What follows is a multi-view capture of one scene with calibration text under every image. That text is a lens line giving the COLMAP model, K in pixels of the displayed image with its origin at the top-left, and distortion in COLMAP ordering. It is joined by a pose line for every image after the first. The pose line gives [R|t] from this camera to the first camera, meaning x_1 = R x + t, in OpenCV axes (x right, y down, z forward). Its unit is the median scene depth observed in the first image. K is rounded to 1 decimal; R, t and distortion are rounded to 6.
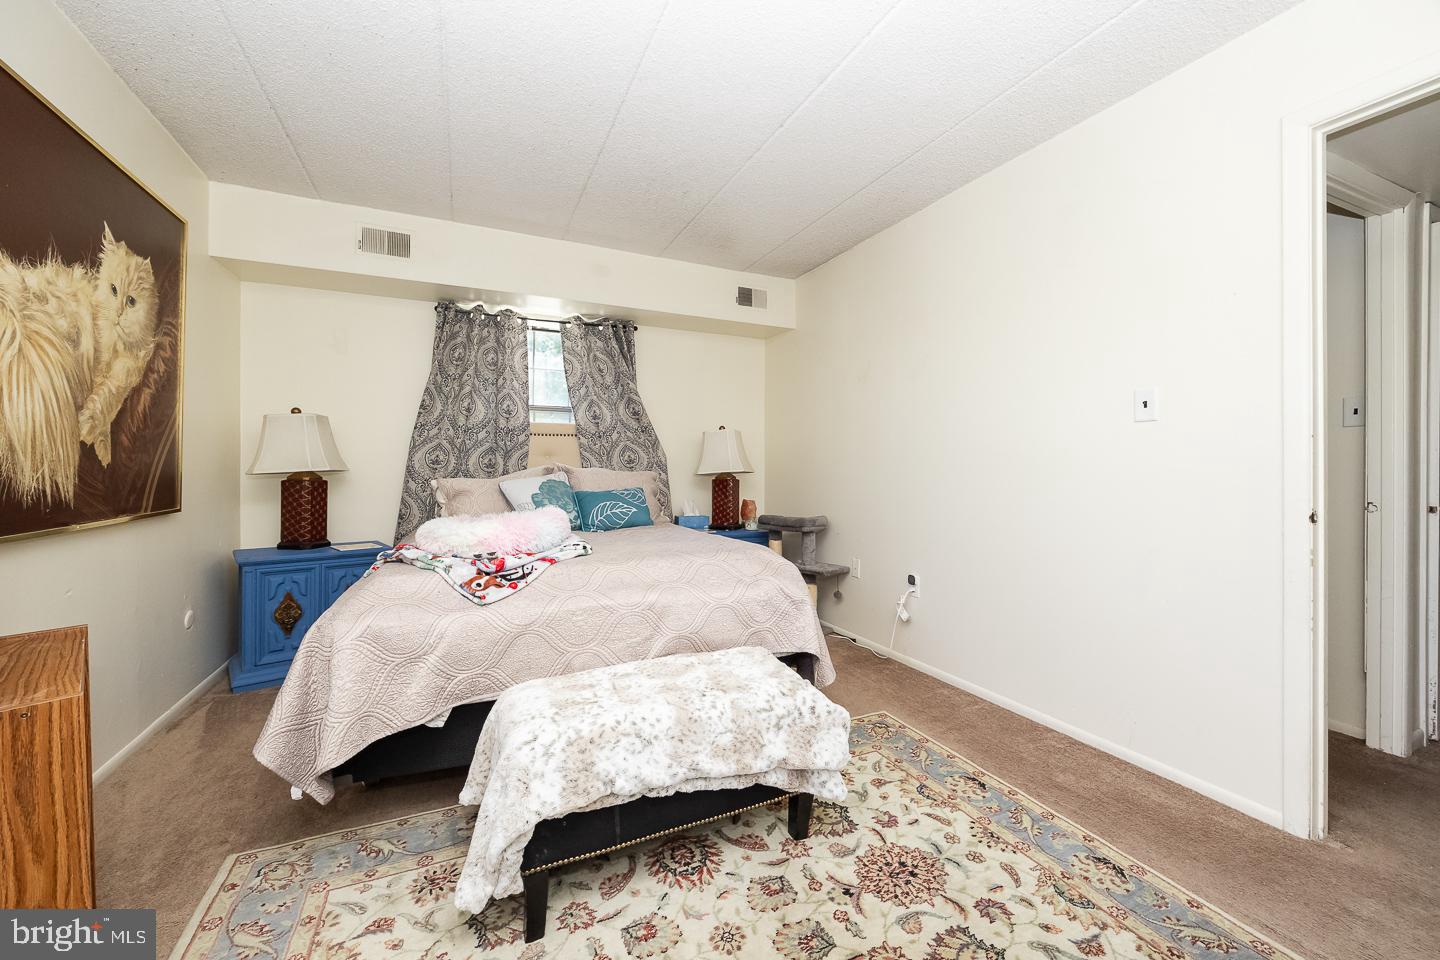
lens RADIAL K [[559.2, 0, 710.8], [0, 559.2, 473.0], [0, 0, 1]] dist [-0.003097, -0.000161]
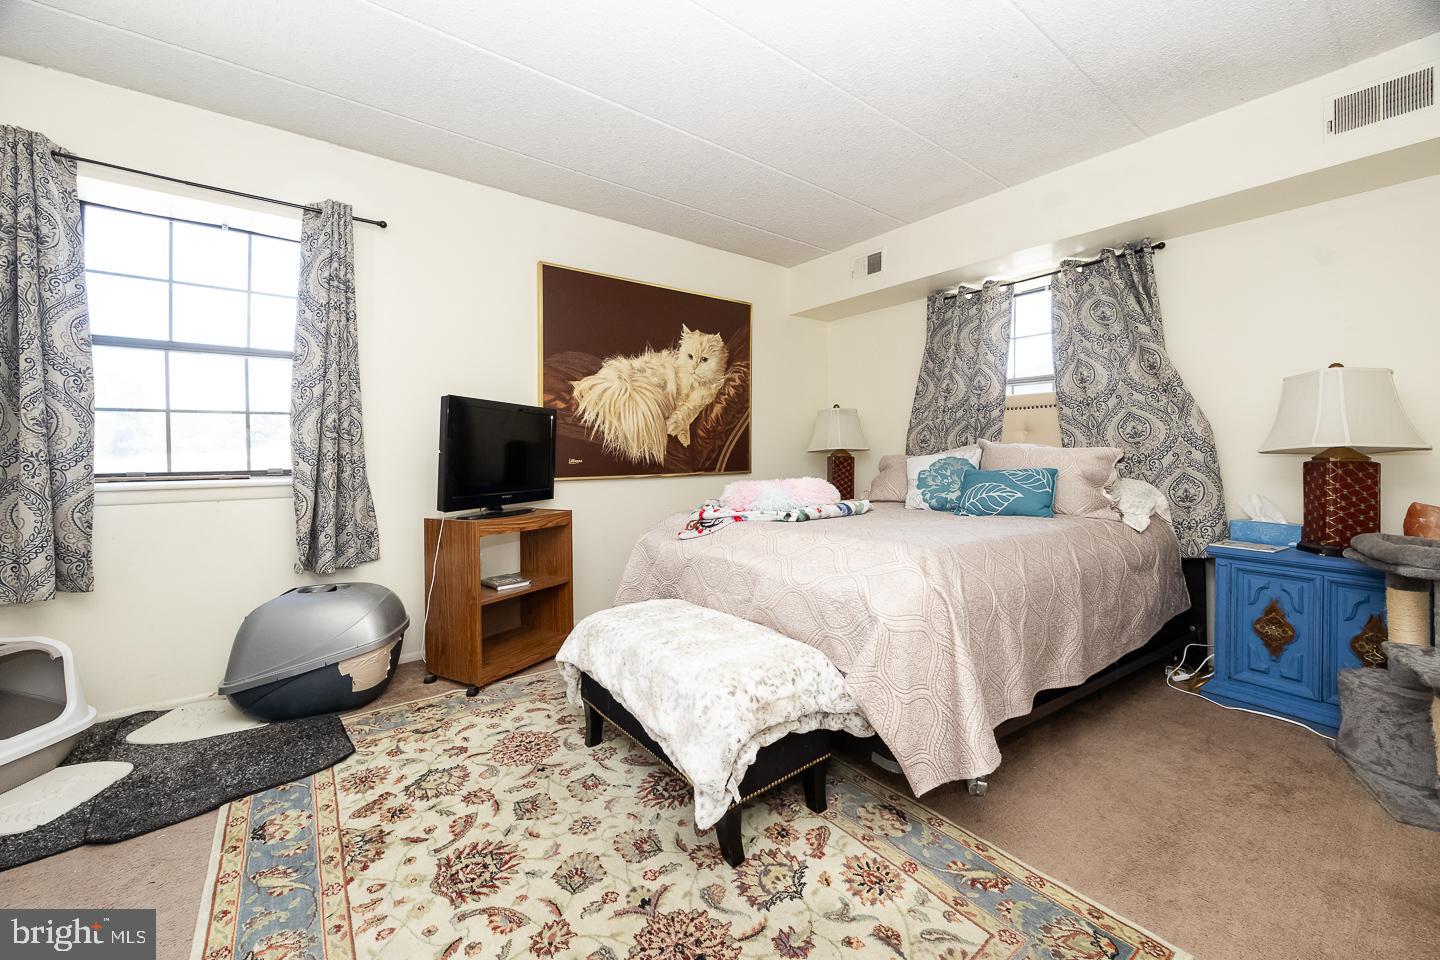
lens RADIAL K [[535.0, 0, 723.8], [0, 535.0, 451.8], [0, 0, 1]] dist [-0.009465, 0.000039]
pose [[0.257601, -0.004390, -0.966241, 0.764015], [-0.006061, 0.999963, -0.006159, 0.017853], [0.966232, 0.007443, 0.257565, 0.615991]]
